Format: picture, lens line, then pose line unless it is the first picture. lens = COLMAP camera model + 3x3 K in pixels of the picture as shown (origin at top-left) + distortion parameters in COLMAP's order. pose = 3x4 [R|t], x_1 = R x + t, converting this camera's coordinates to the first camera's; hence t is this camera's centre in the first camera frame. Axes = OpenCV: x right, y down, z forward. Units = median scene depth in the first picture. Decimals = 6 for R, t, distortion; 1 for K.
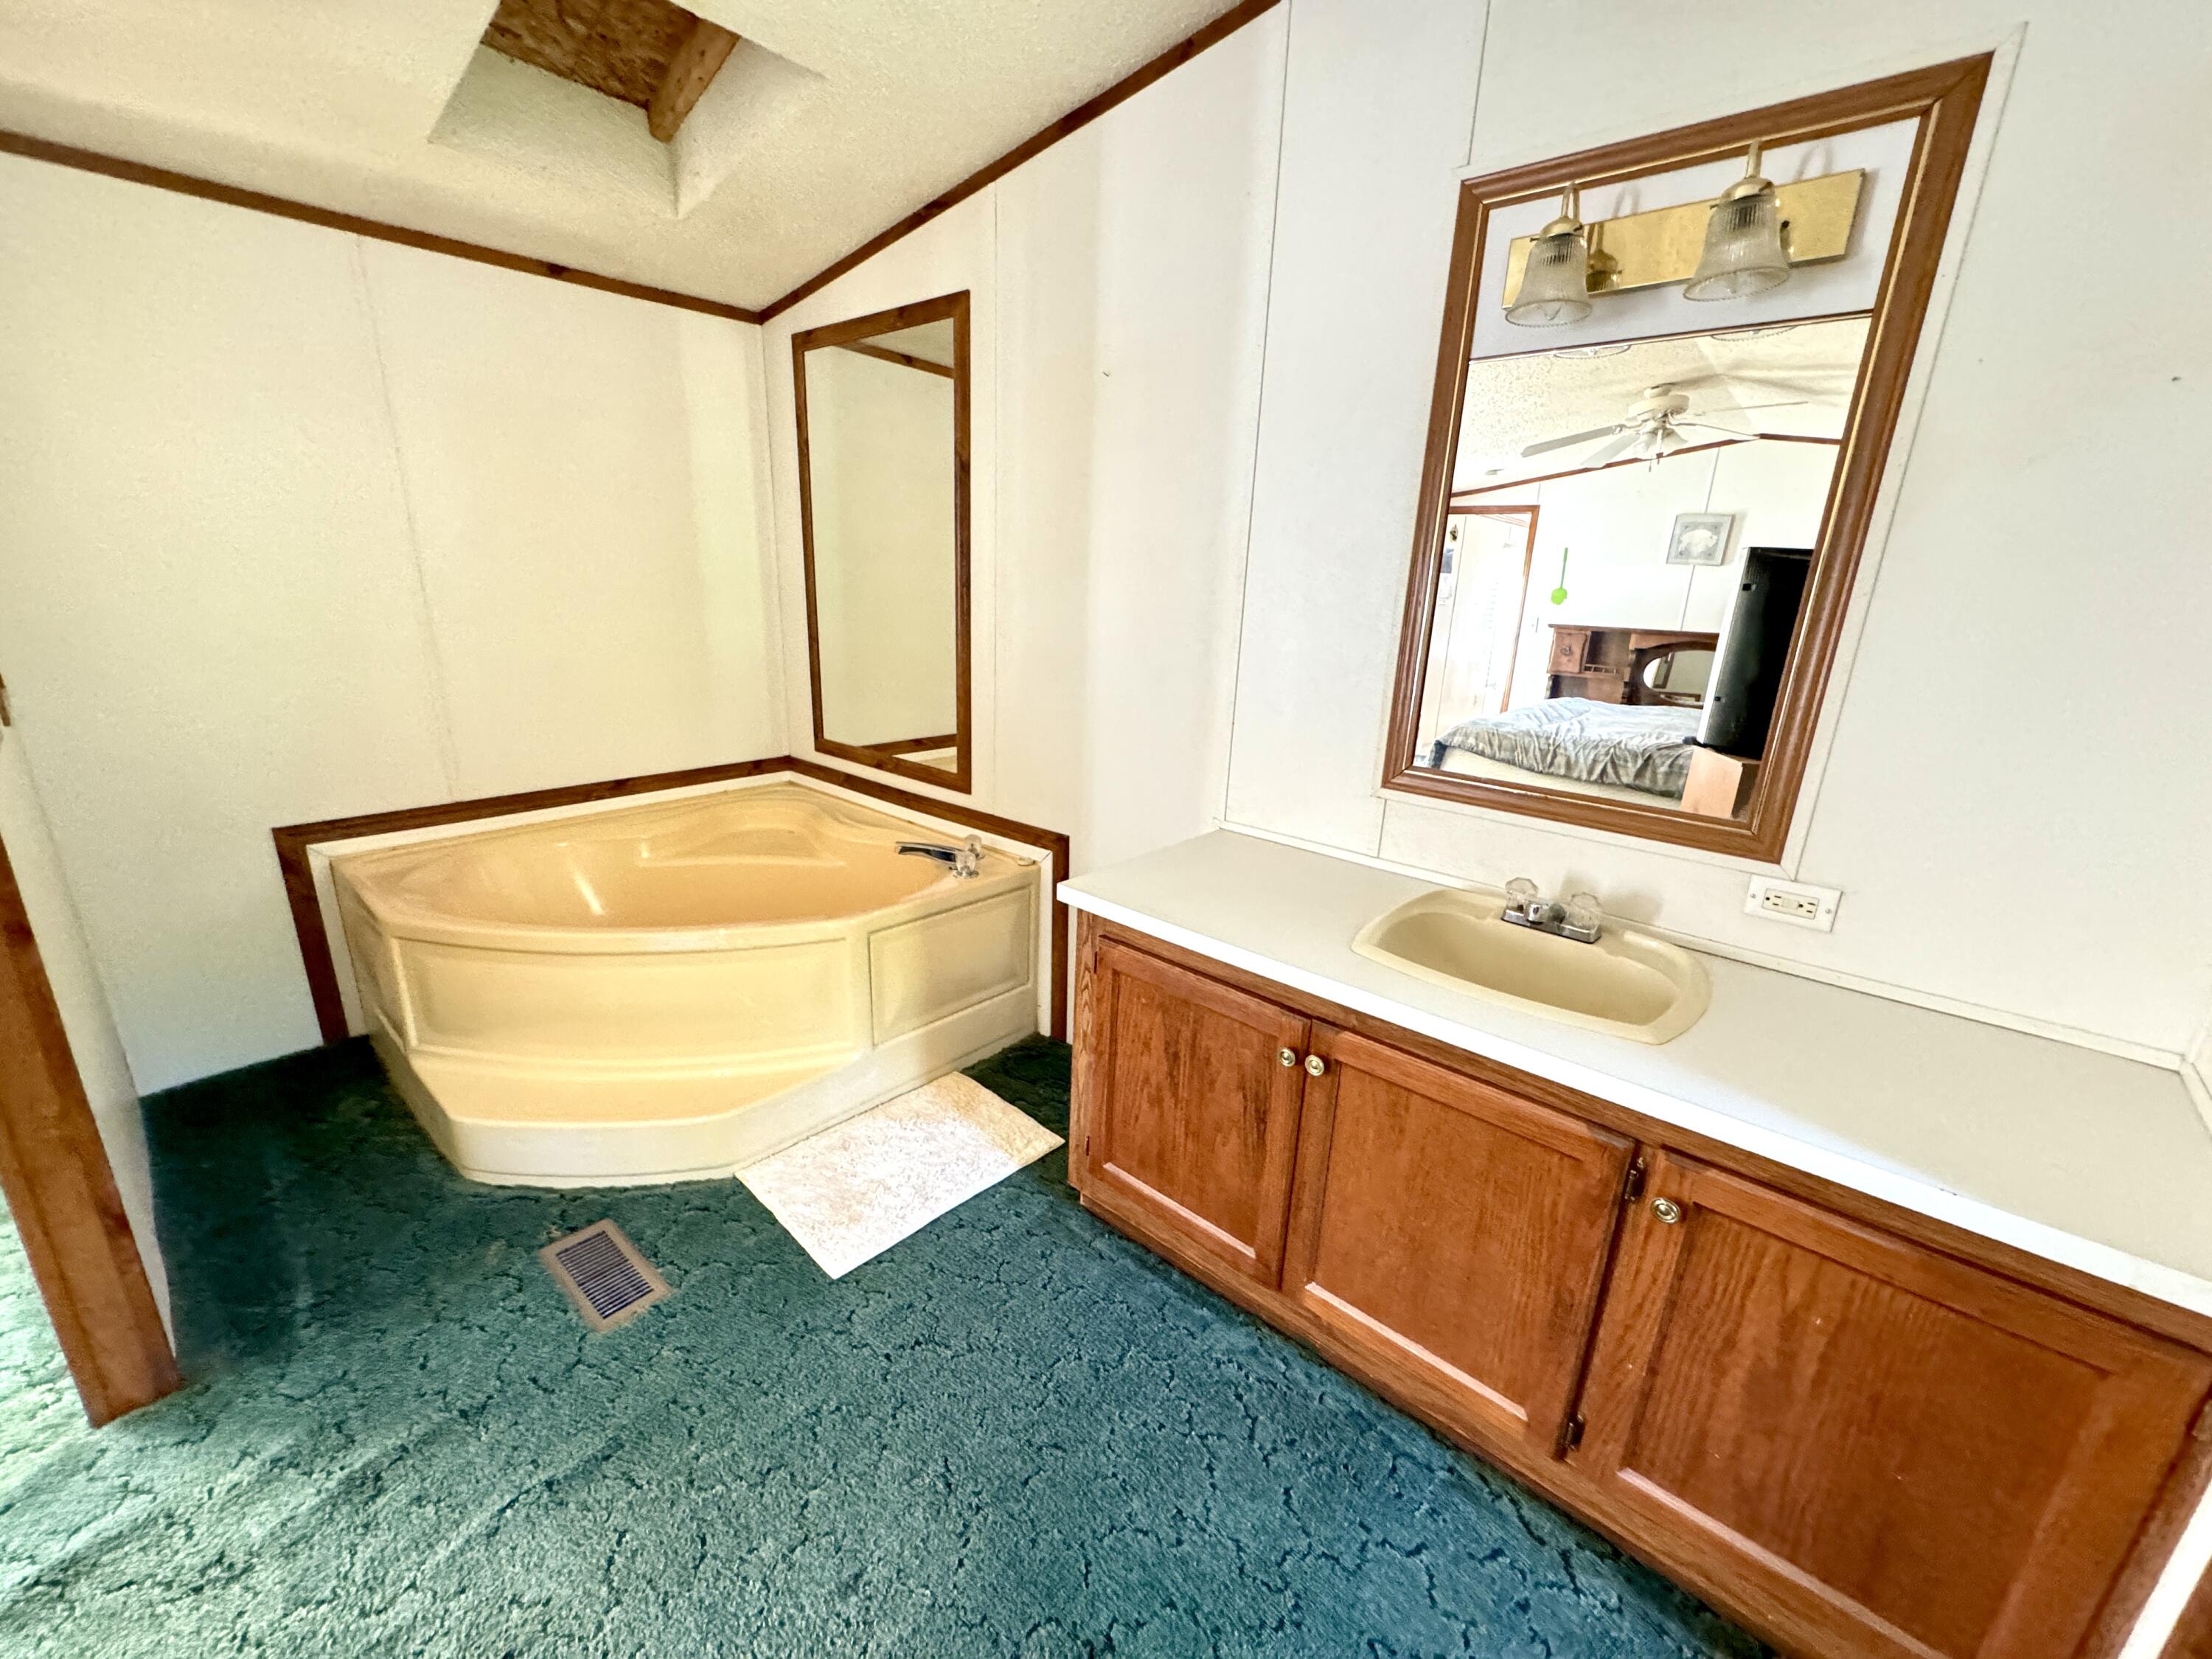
lens RADIAL K [[881.3, 0, 1108.9], [0, 881.3, 825.6], [0, 0, 1]] dist [-0.003220, -0.000700]
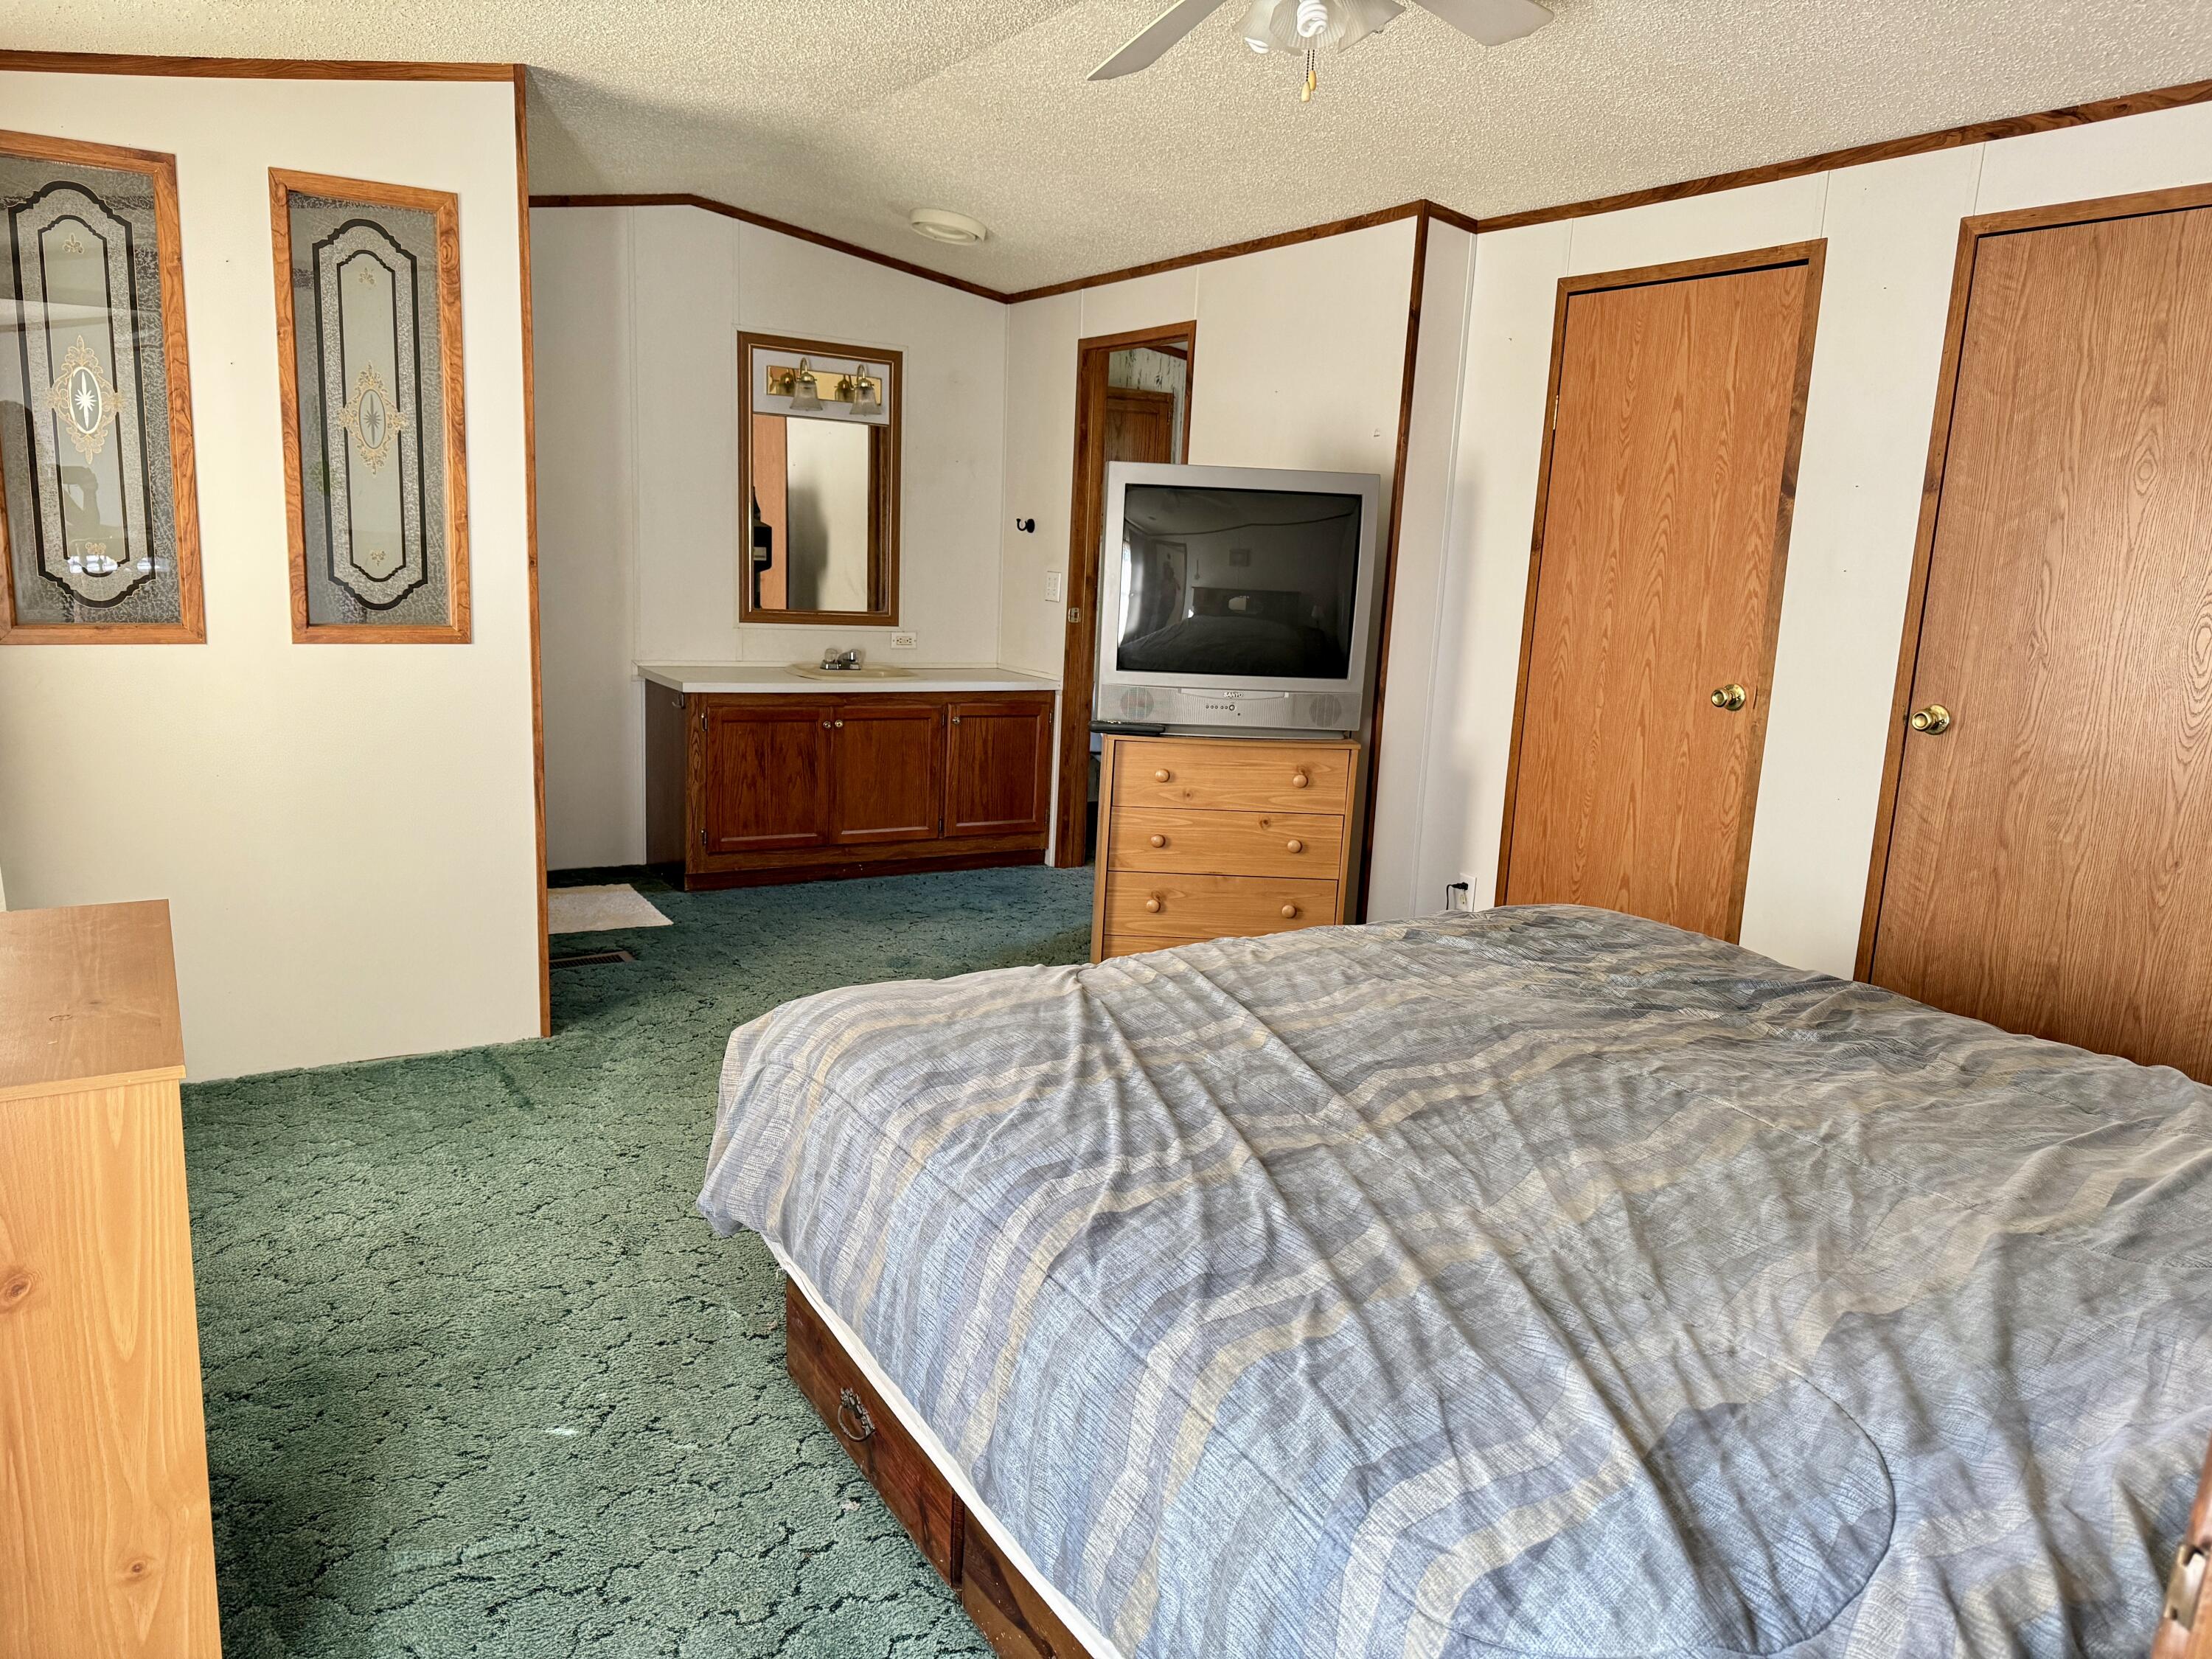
lens RADIAL K [[1526.0, 0, 1109.9], [0, 1526.0, 833.2], [0, 0, 1]] dist [0.009355, -0.003261]
pose [[0.280692, -0.195400, 0.939697, -3.438065], [0.222957, 0.965550, 0.134177, 0.169374], [-0.933543, 0.171850, 0.314588, -0.902705]]
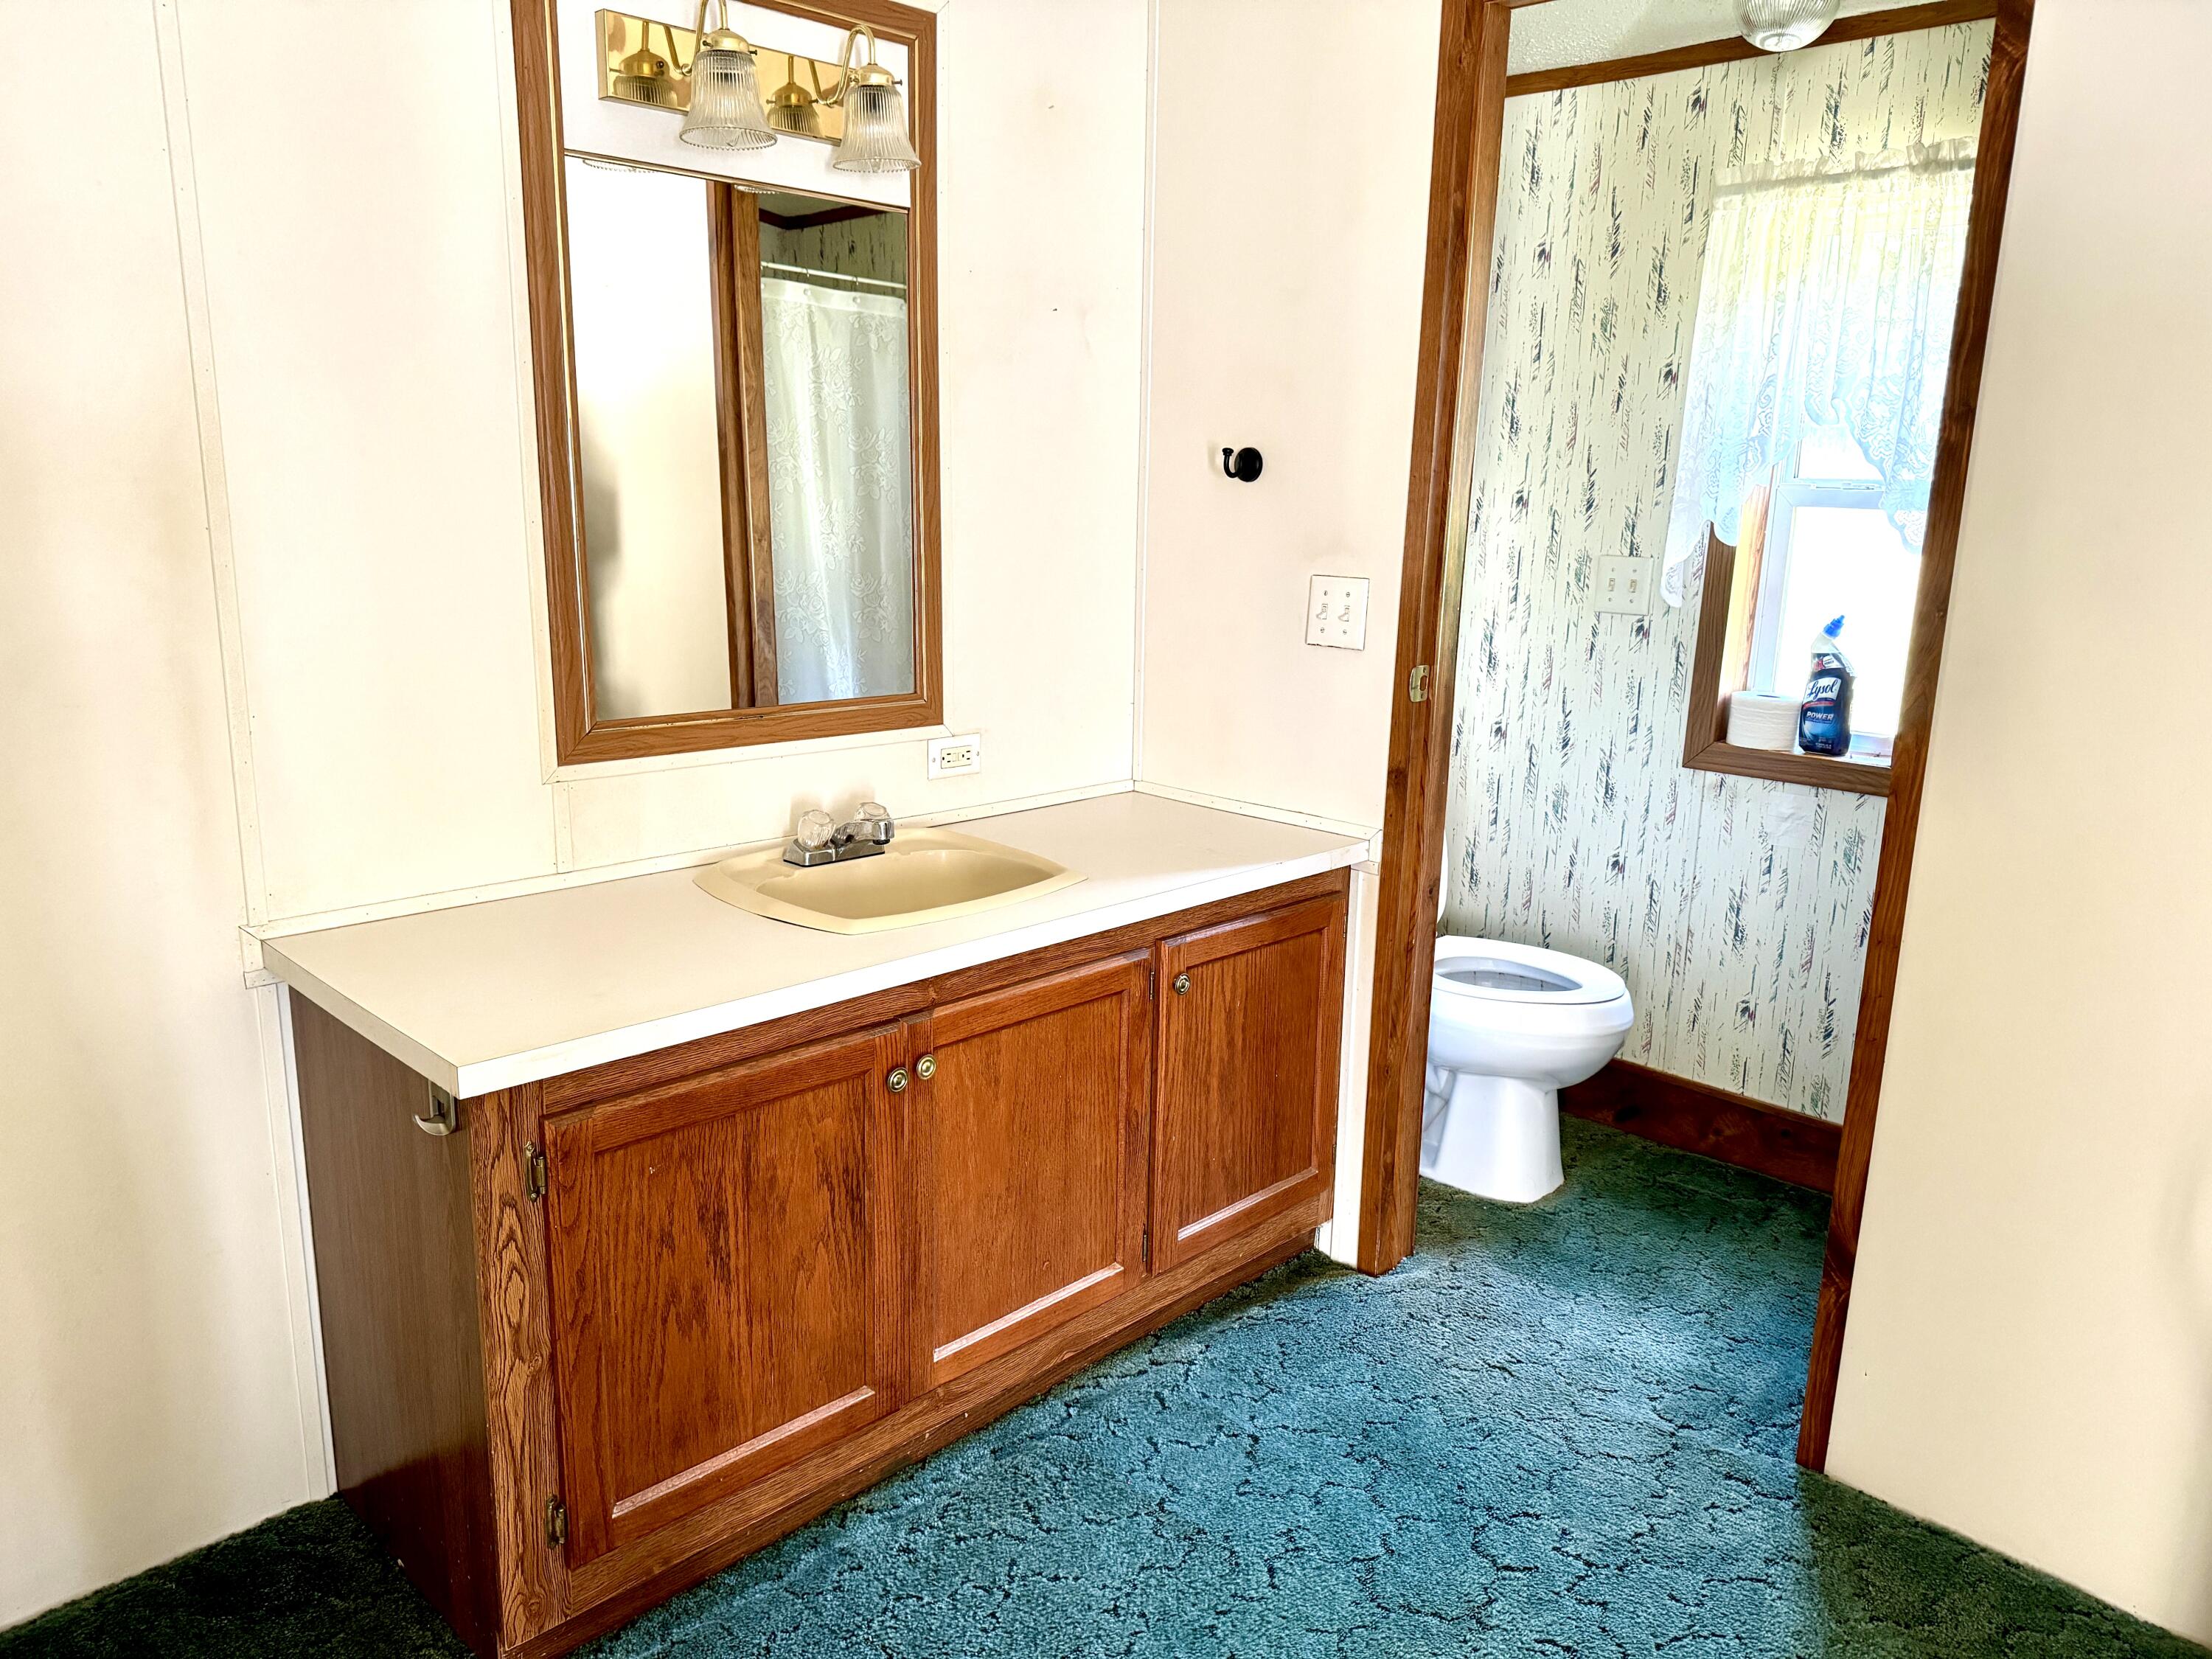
lens RADIAL K [[1526.0, 0, 1105.7], [0, 1526.0, 823.8], [0, 0, 1]] dist [0.009355, -0.003261]
pose [[0.056928, -0.241274, 0.968786, -1.041973], [0.259634, 0.940551, 0.218986, -0.195359], [-0.964028, 0.239063, 0.116187, 0.627493]]
